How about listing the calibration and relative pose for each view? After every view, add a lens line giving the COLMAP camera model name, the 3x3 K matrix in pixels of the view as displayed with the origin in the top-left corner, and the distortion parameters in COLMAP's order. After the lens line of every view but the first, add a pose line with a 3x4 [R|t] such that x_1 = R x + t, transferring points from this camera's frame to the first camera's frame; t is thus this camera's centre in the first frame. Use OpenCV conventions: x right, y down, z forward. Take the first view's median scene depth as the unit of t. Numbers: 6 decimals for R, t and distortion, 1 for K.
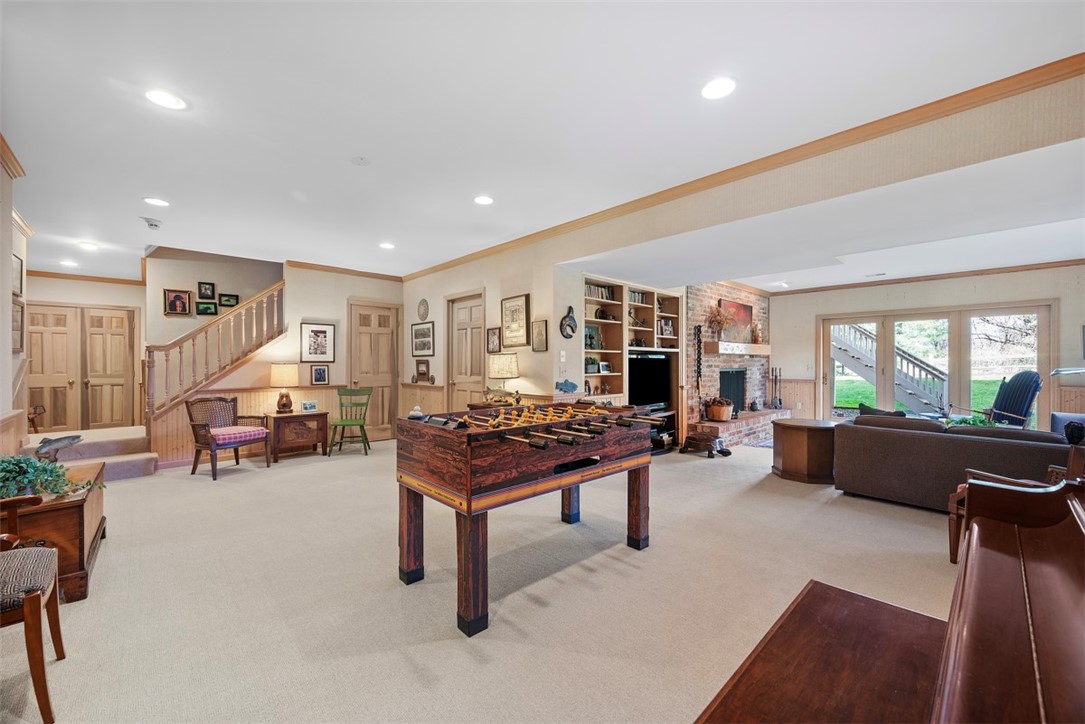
lens RADIAL K [[426.1, 0, 543.7], [0, 426.1, 365.9], [0, 0, 1]] dist [-0.001789, -0.000655]
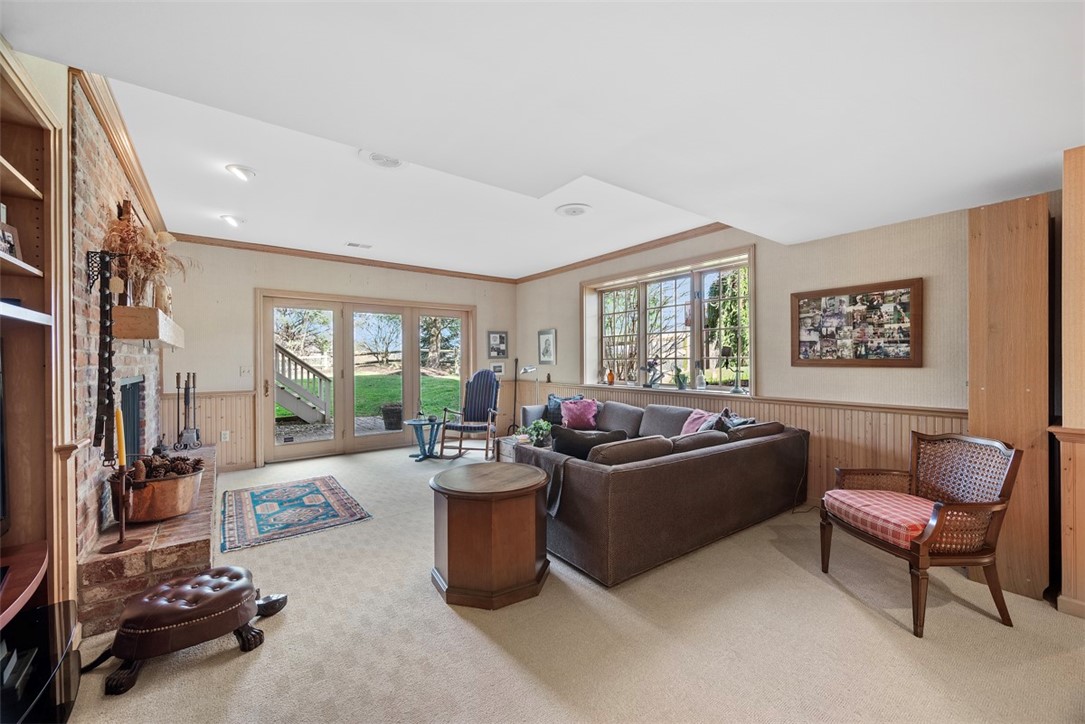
lens RADIAL K [[426.1, 0, 545.3], [0, 426.1, 361.9], [0, 0, 1]] dist [-0.001789, -0.000655]
pose [[0.101790, -0.000793, 0.994806, 0.070204], [0.009960, 0.999950, -0.000222, -0.005822], [-0.994756, 0.009930, 0.101793, 0.620300]]
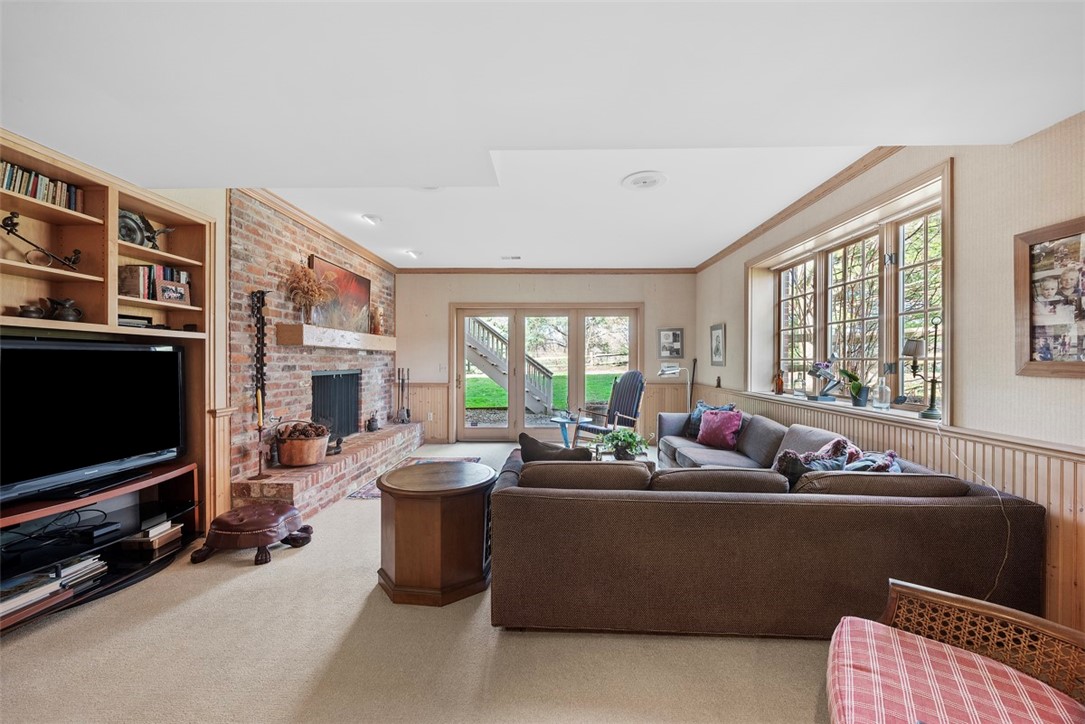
lens RADIAL K [[426.1, 0, 544.6], [0, 426.1, 361.8], [0, 0, 1]] dist [-0.001789, -0.000655]
pose [[0.698929, 0.002223, 0.715188, 0.231629], [0.000500, 0.999993, -0.003597, -0.005272], [-0.715191, 0.002871, 0.698923, 0.375948]]
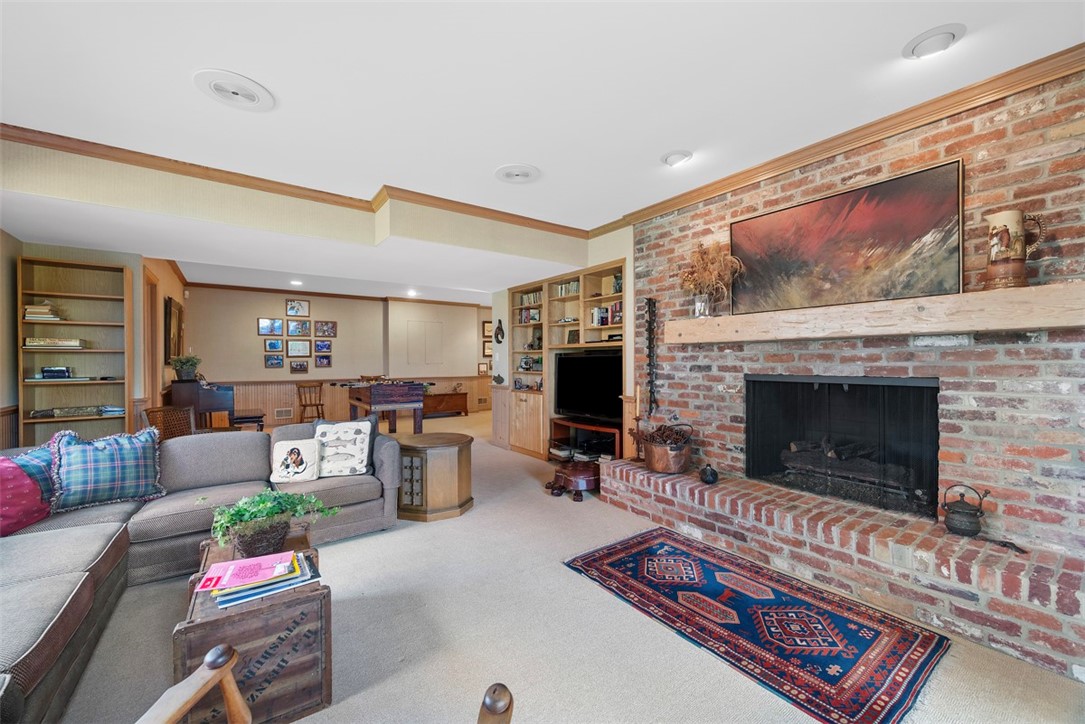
lens RADIAL K [[426.1, 0, 543.5], [0, 426.1, 363.5], [0, 0, 1]] dist [-0.001789, -0.000655]
pose [[-0.124091, 0.006424, -0.992250, 0.965063], [-0.003220, 0.999971, 0.006876, -0.007948], [0.992266, 0.004049, -0.124067, 0.916521]]
